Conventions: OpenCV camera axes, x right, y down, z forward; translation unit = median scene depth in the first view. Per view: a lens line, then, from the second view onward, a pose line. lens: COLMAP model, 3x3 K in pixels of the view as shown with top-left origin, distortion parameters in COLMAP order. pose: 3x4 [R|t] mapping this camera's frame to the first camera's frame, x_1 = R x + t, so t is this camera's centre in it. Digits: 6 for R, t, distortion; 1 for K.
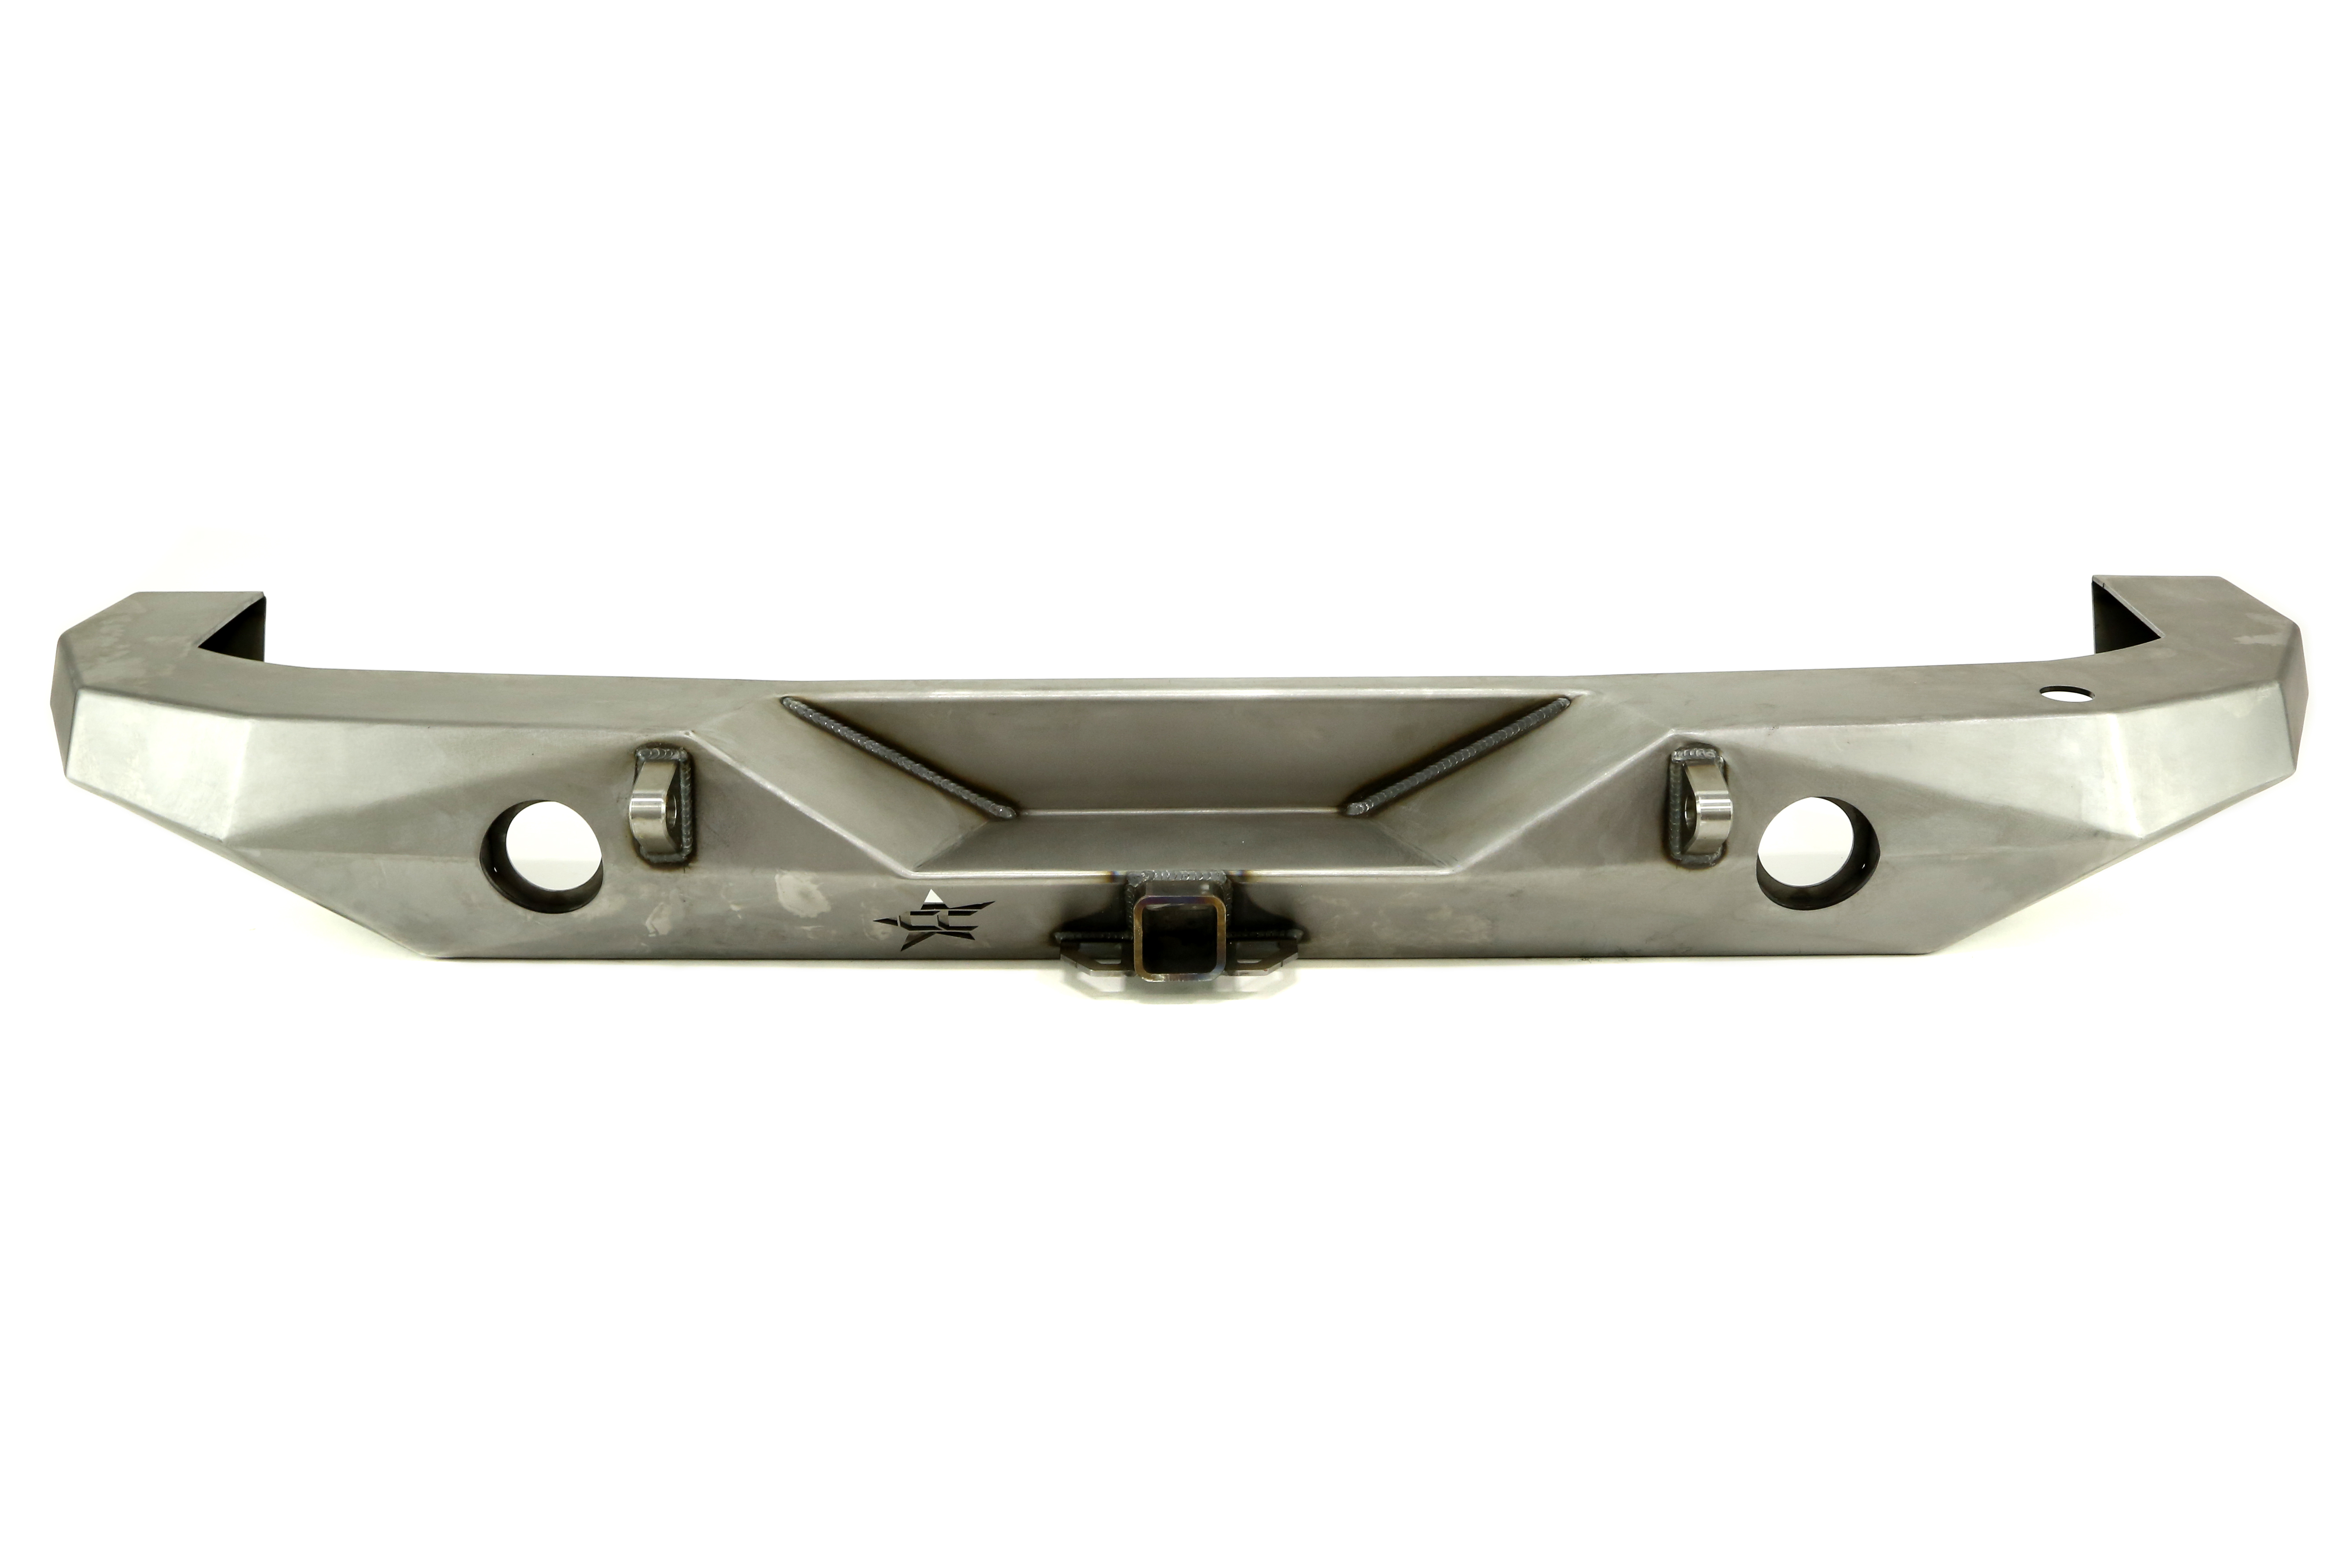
lens RADIAL K [[2325.6, 0, 1185.7], [0, 2325.6, 763.6], [0, 0, 1]] dist [-0.046591, 0.000000]
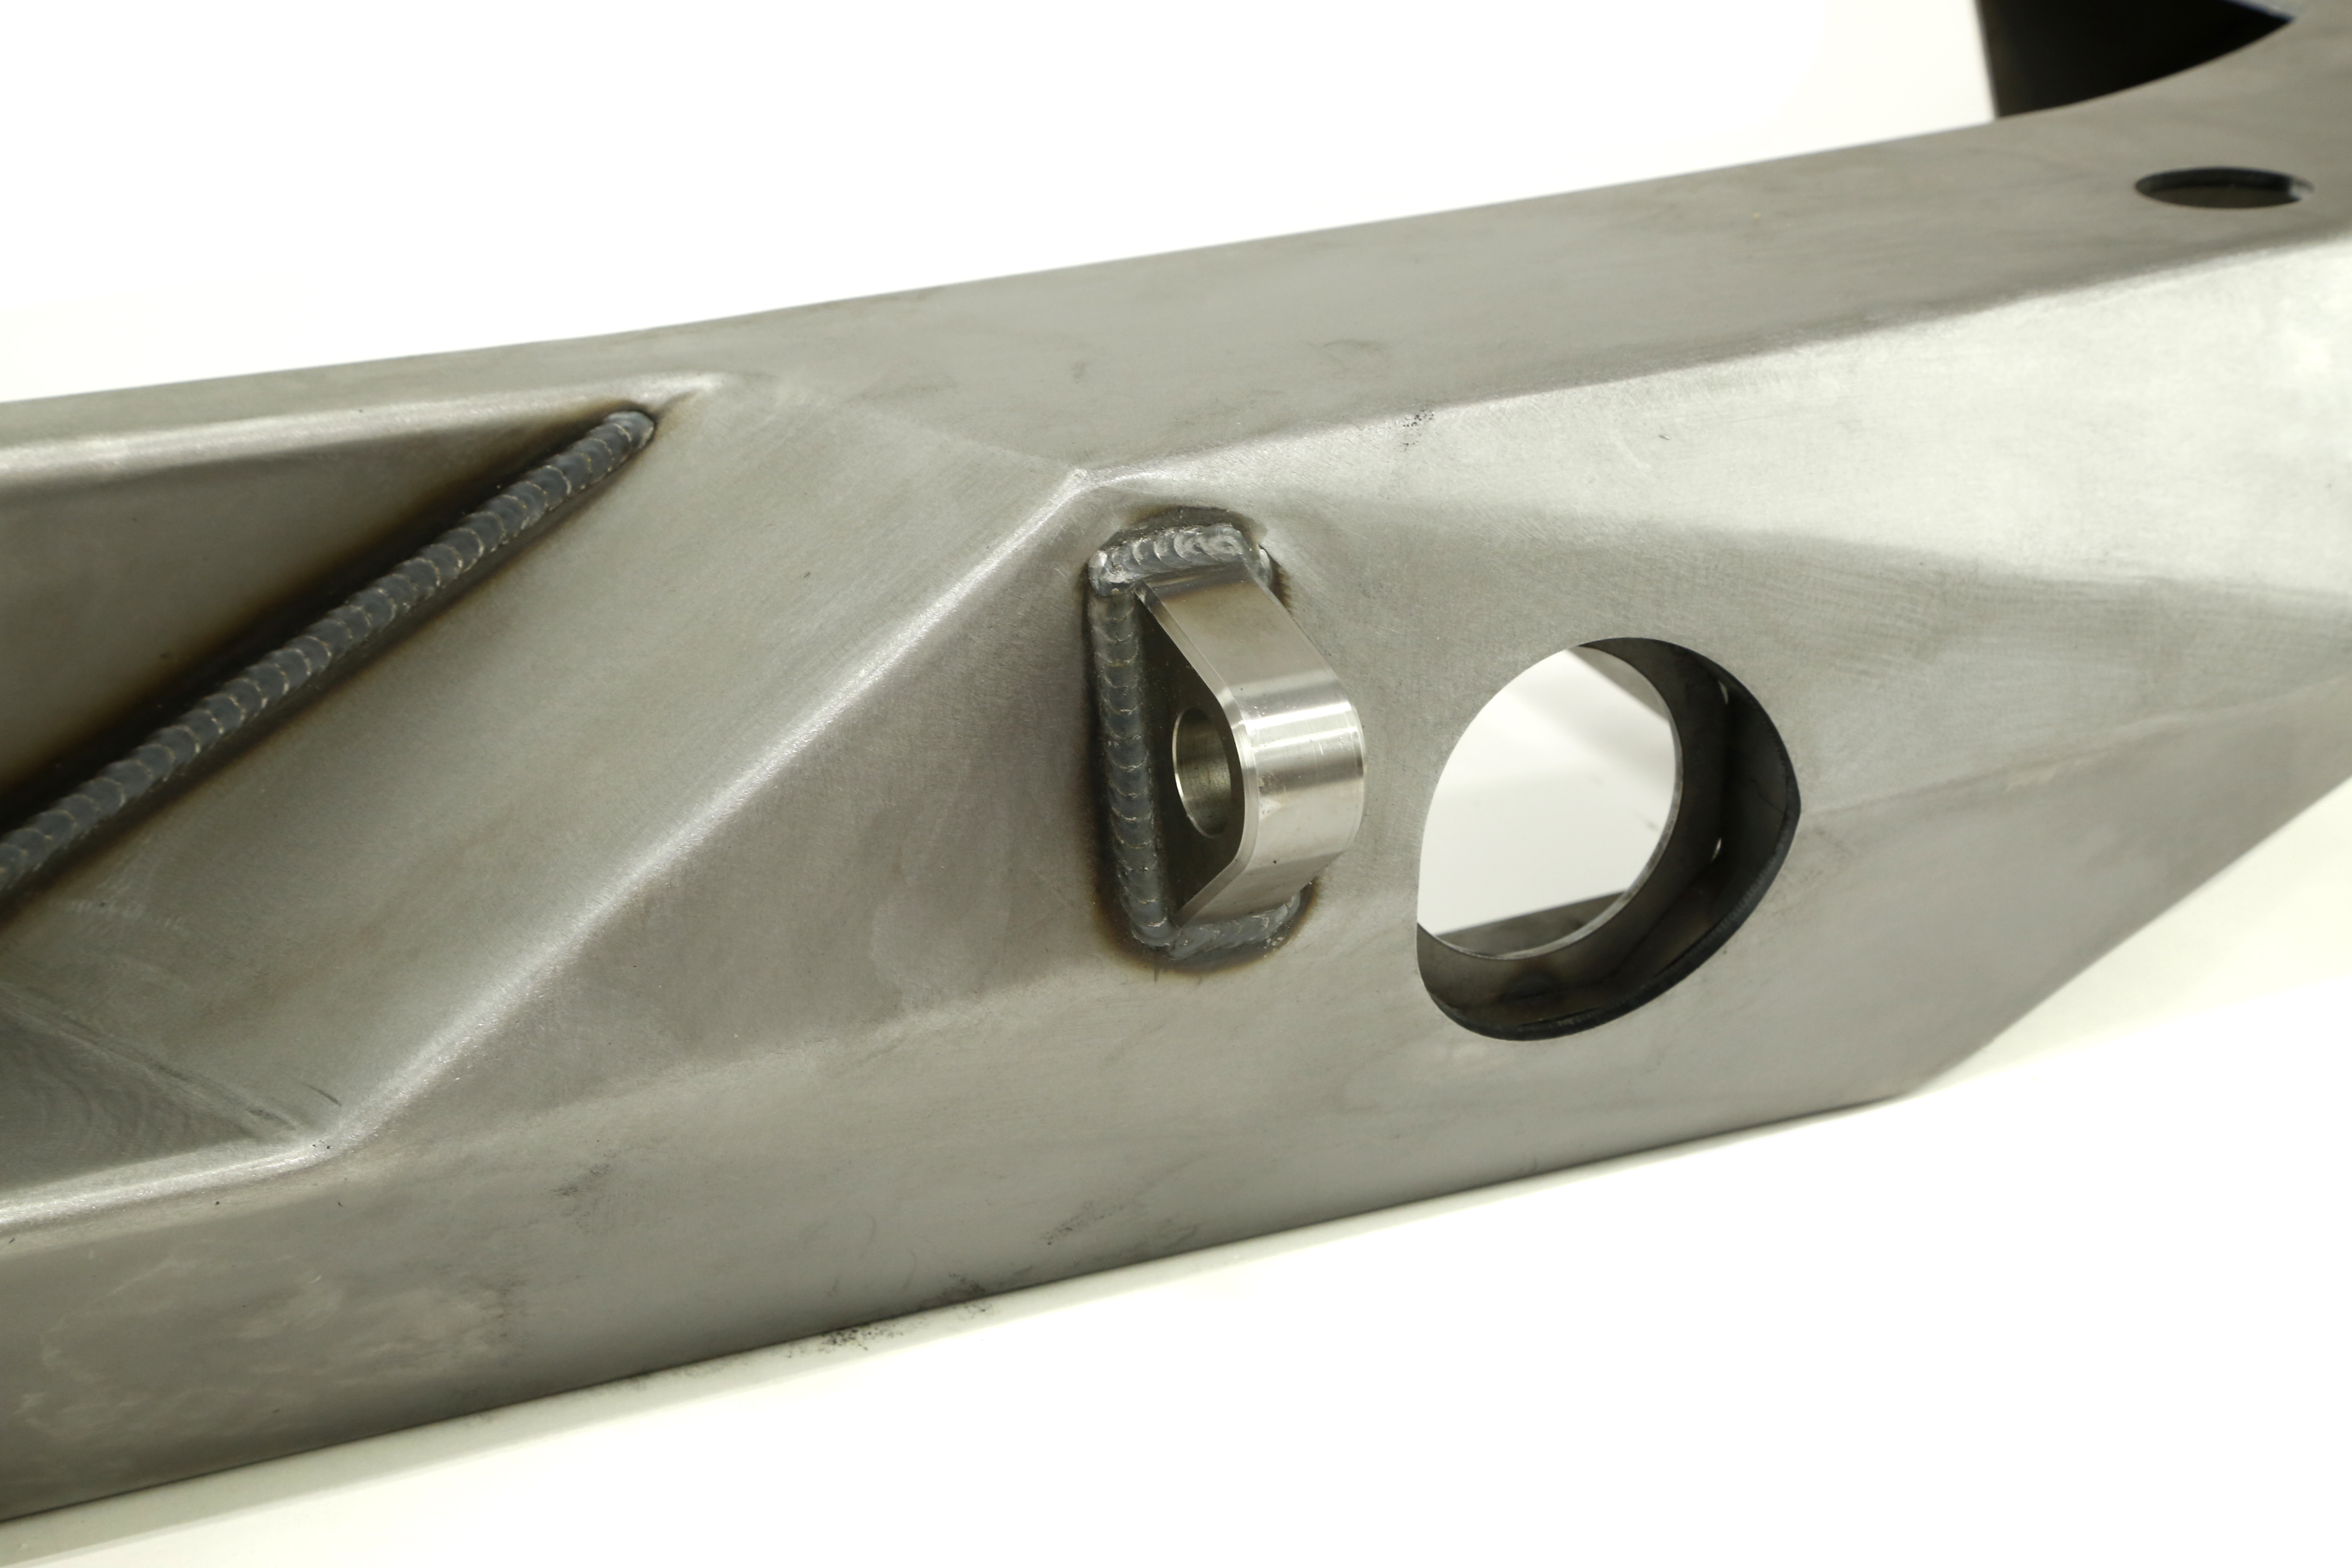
lens RADIAL K [[3965.8, 0, 1178.4], [0, 3965.8, 762.9], [0, 0, 1]] dist [0.166018, 0.000000]
pose [[0.925628, -0.152697, 0.346261, 0.056308], [0.137616, 0.988156, 0.067890, -0.010805], [-0.352527, -0.015190, 0.935679, 0.558609]]
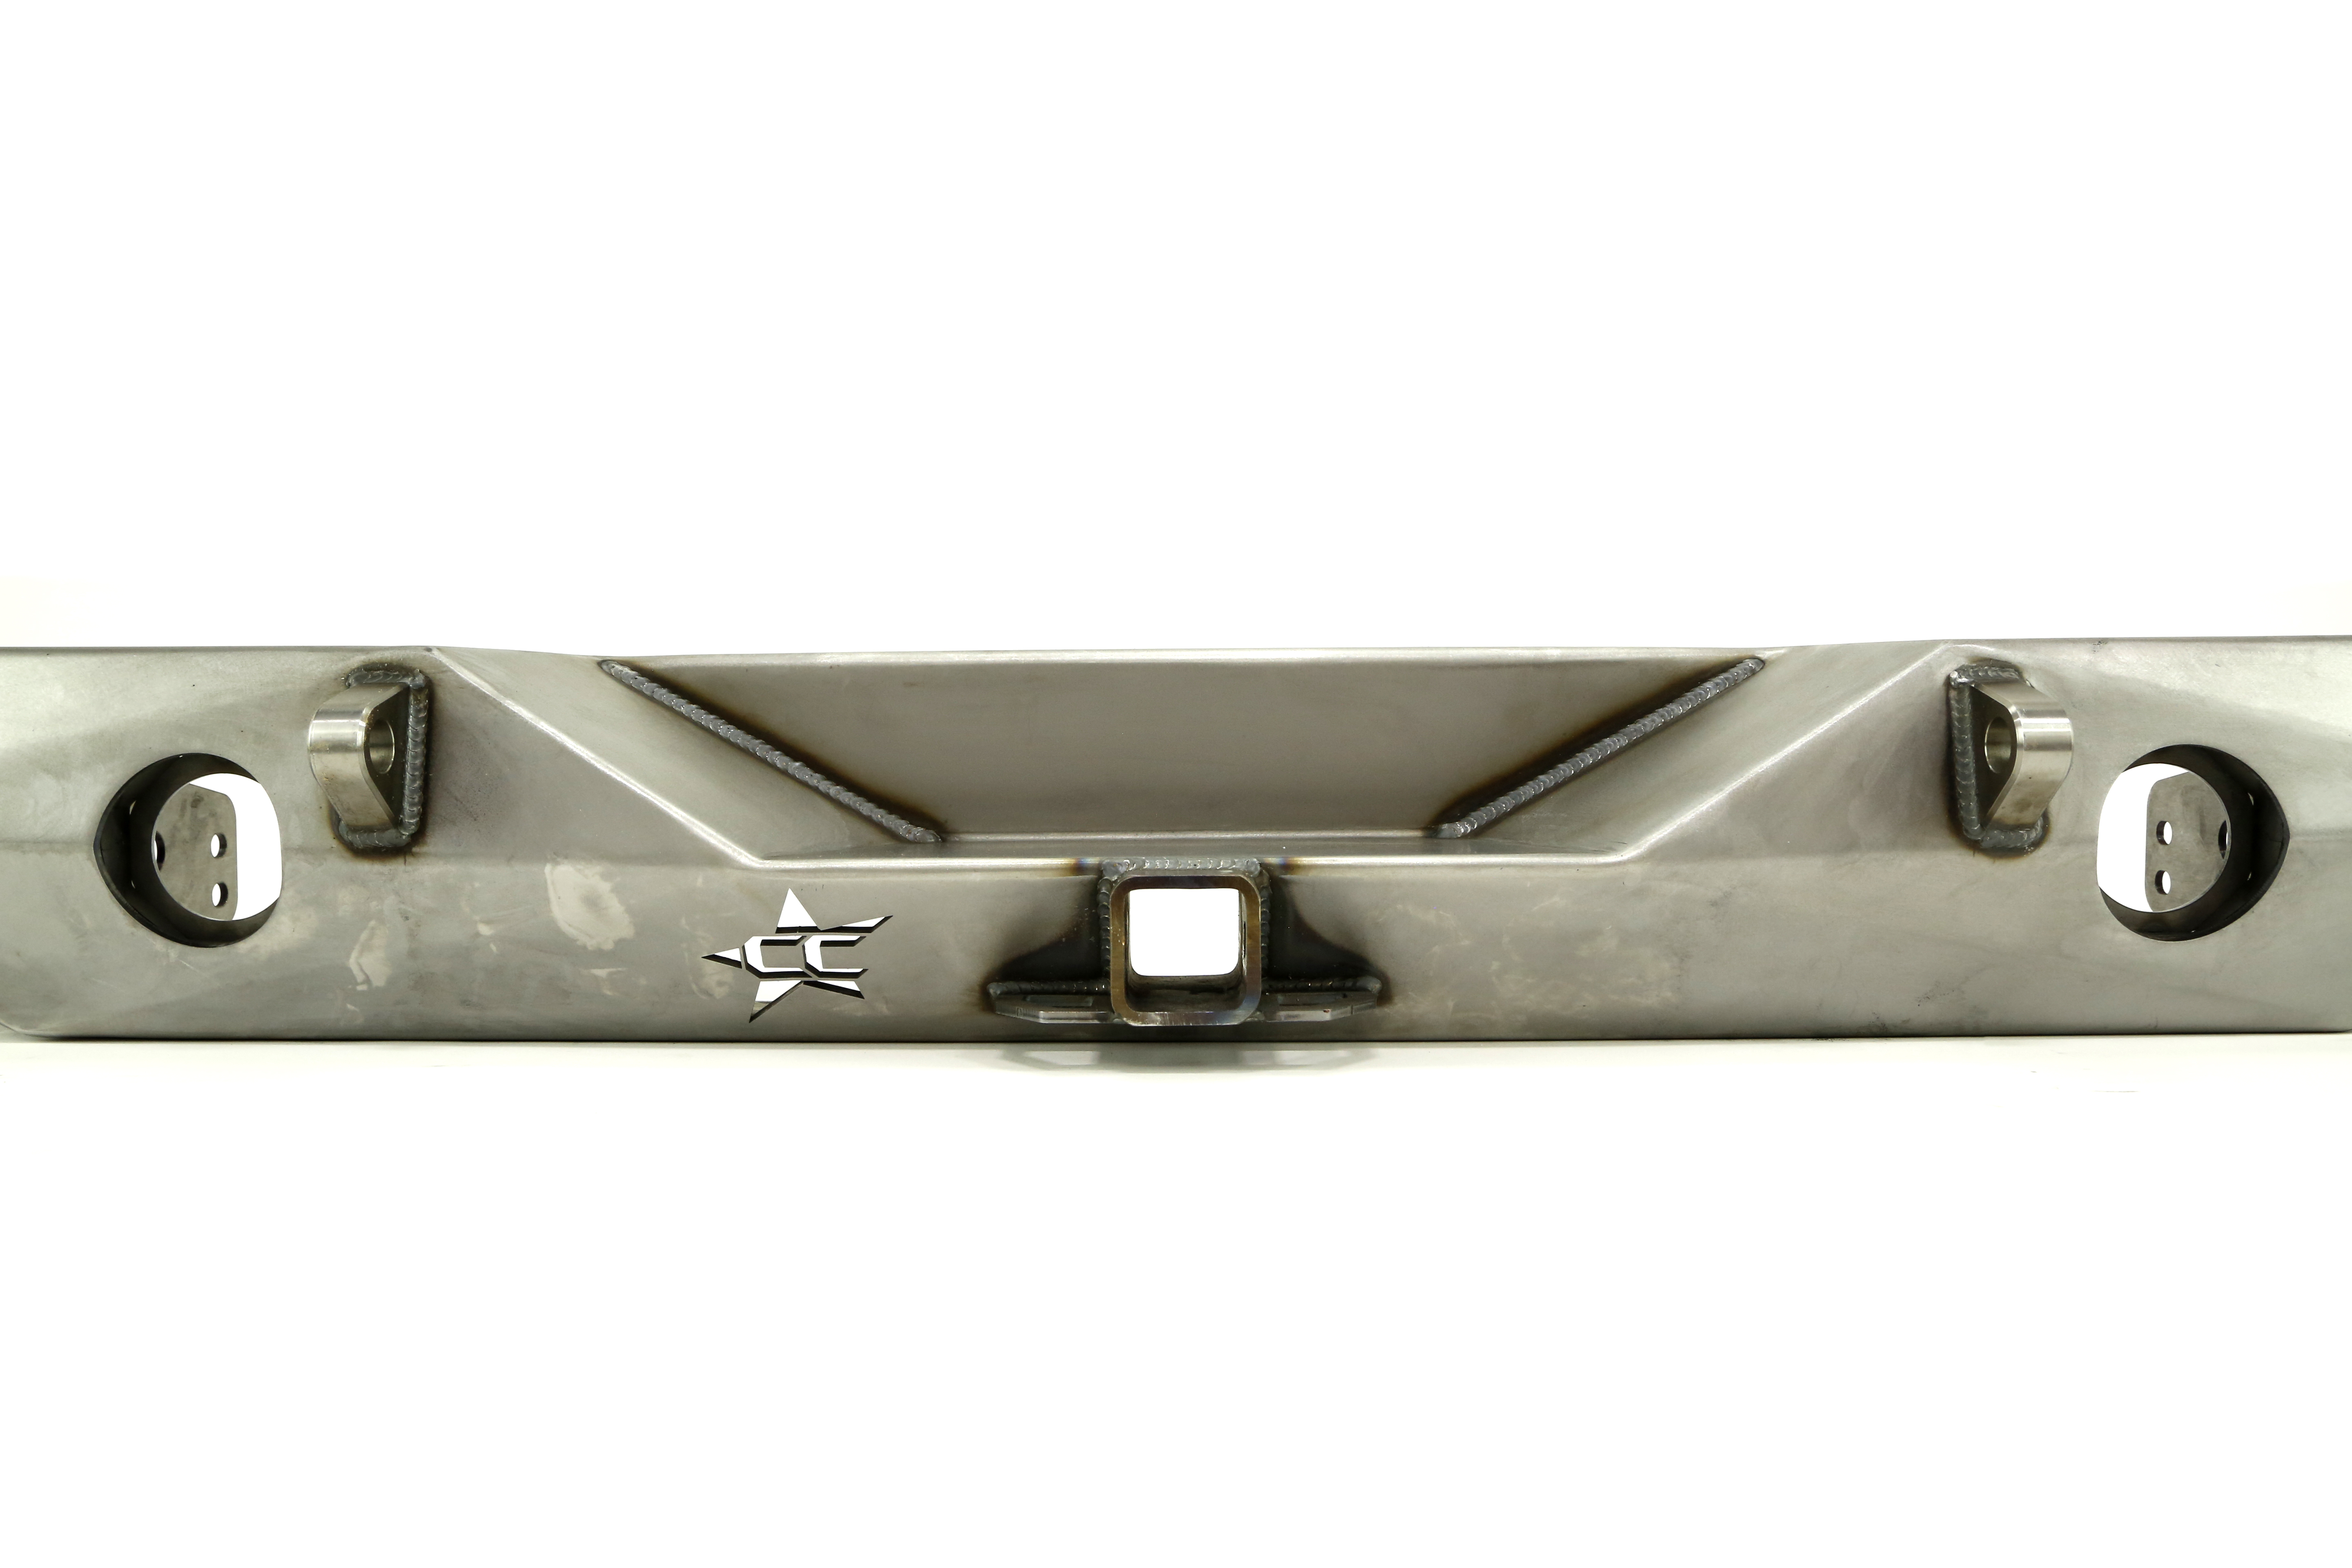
lens RADIAL K [[1965.9, 0, 1162.9], [0, 1965.9, 790.5], [0, 0, 1]] dist [-0.056682, 0.044568]
pose [[0.999794, -0.006311, -0.019293, 0.001712], [0.000686, 0.960415, -0.278572, 0.173357], [0.020287, 0.278501, 0.960222, 0.477306]]
